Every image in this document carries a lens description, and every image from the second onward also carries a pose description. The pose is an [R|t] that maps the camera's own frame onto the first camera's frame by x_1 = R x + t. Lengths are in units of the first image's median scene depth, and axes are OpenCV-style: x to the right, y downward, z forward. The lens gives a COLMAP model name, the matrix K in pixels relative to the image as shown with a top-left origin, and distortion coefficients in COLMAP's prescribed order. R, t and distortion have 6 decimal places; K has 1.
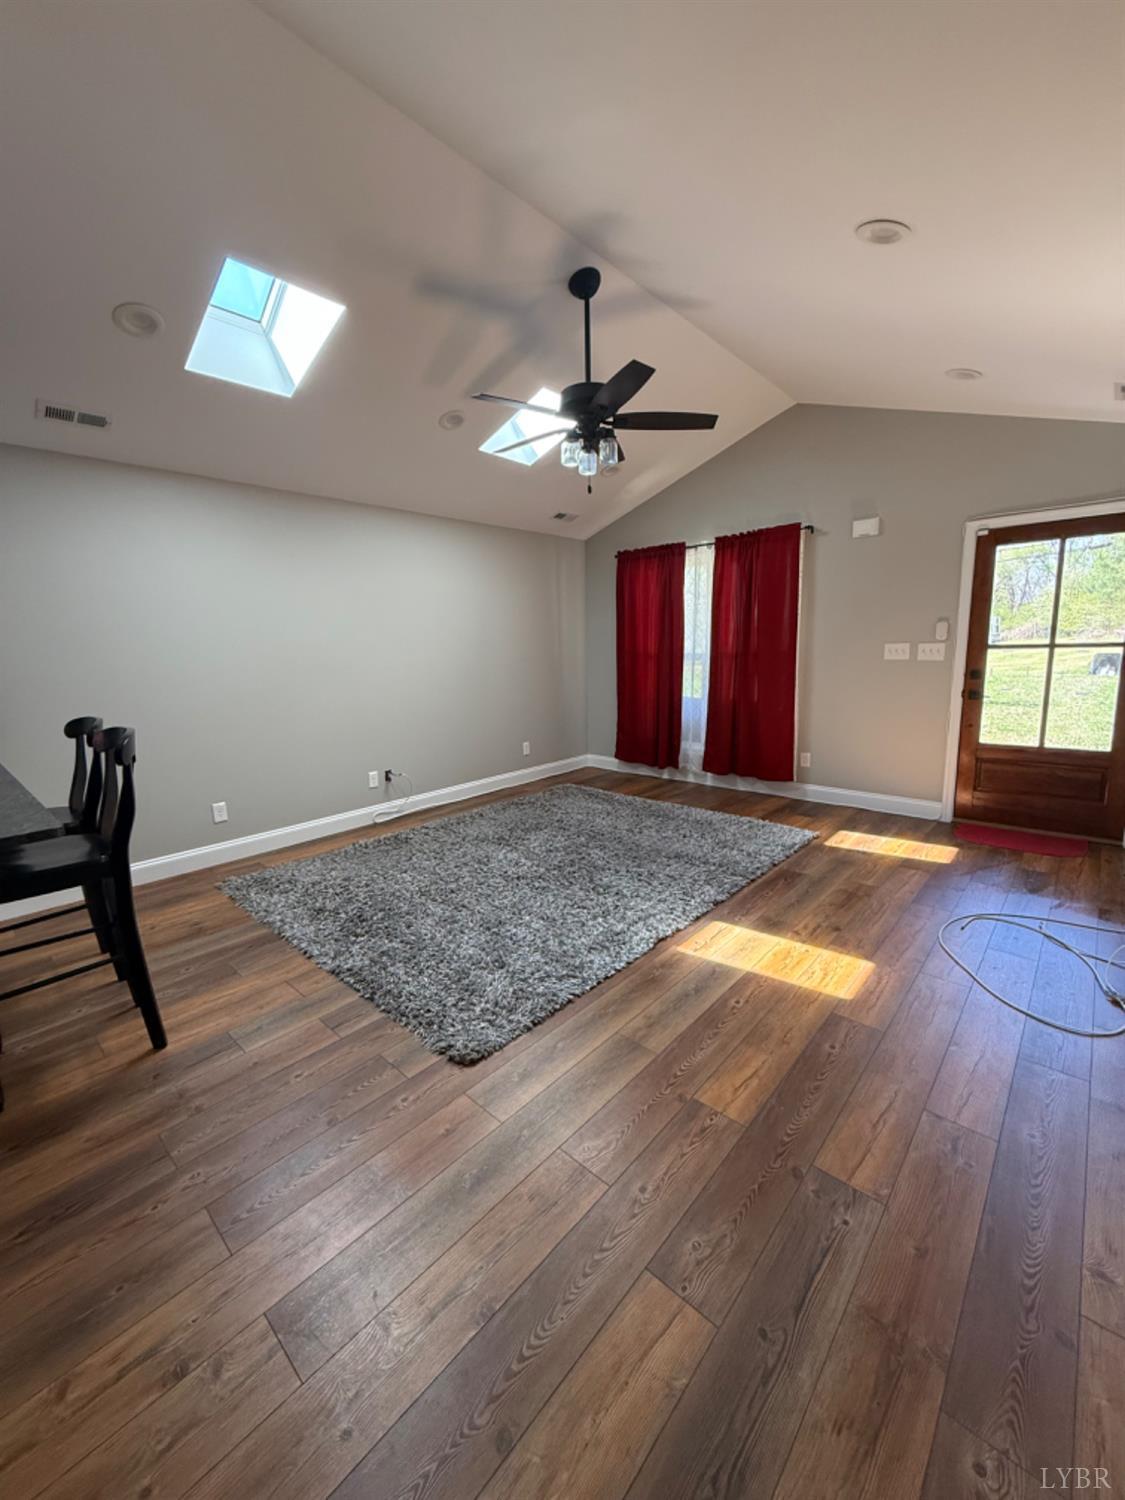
lens RADIAL K [[592.6, 0, 567.4], [0, 592.6, 744.4], [0, 0, 1]] dist [-0.006995, 0.000064]
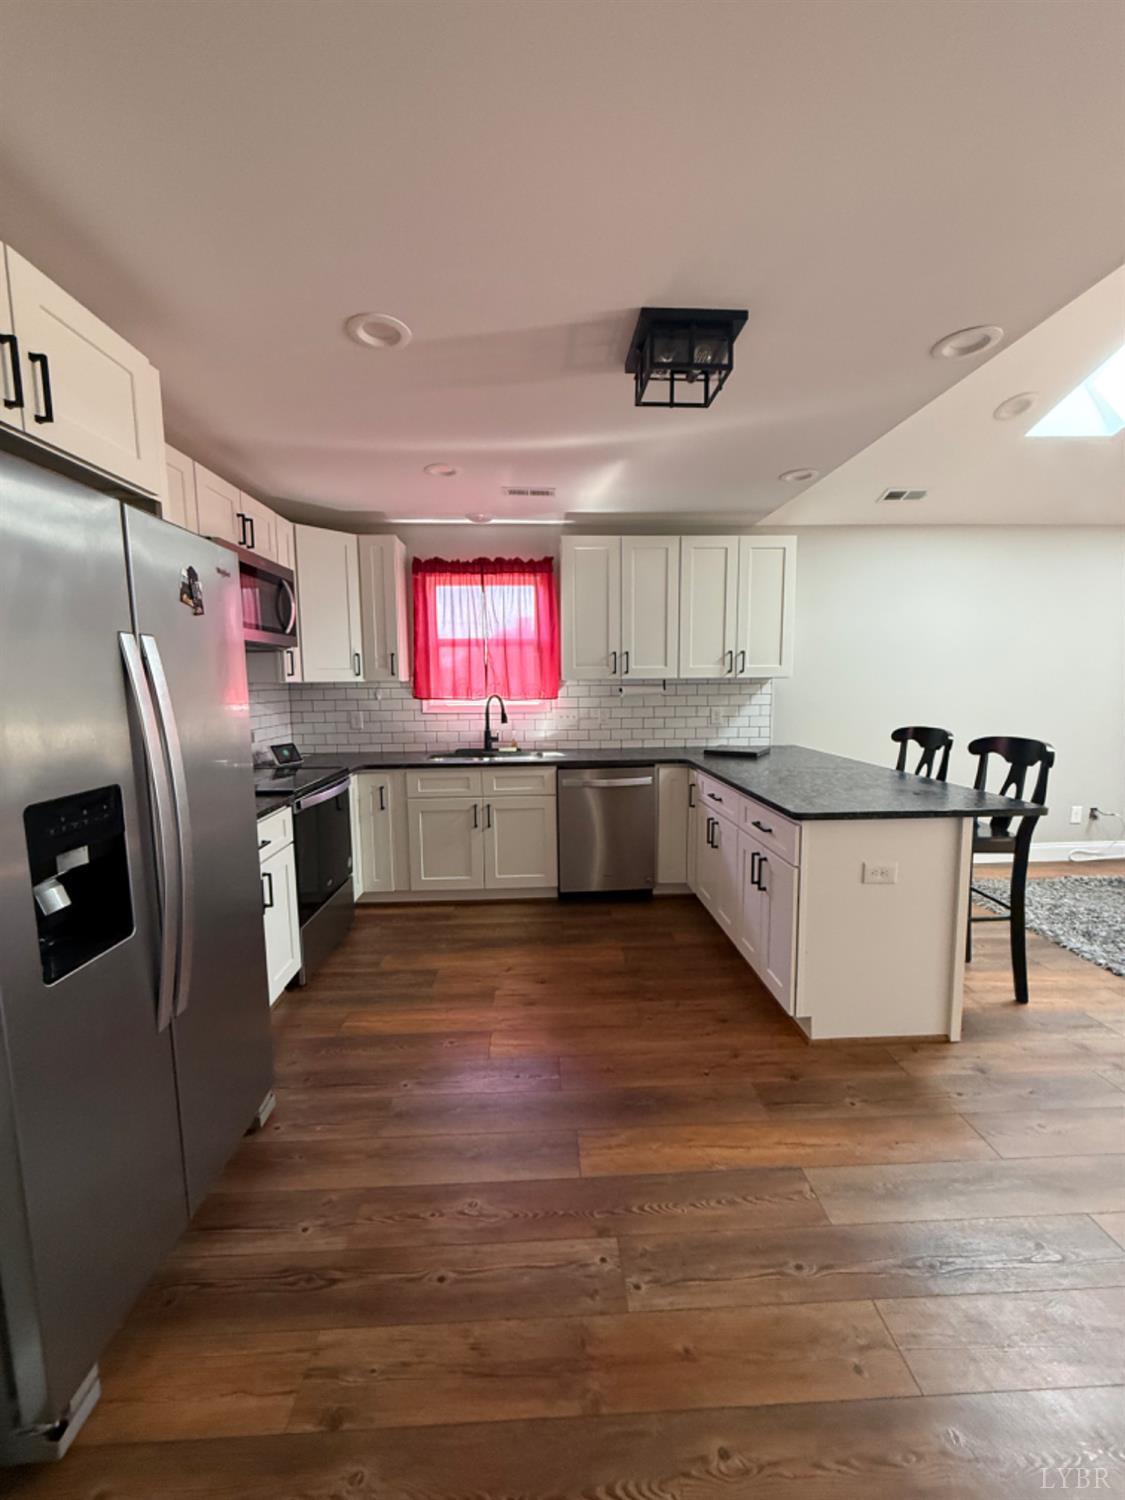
lens RADIAL K [[594.7, 0, 561.2], [0, 594.7, 747.5], [0, 0, 1]] dist [-0.000752, 0.000094]
pose [[0.697457, 0.104465, -0.708972, -0.453355], [-0.128744, 0.991487, 0.019440, 0.076312], [0.704967, 0.077718, 0.704969, -0.488626]]
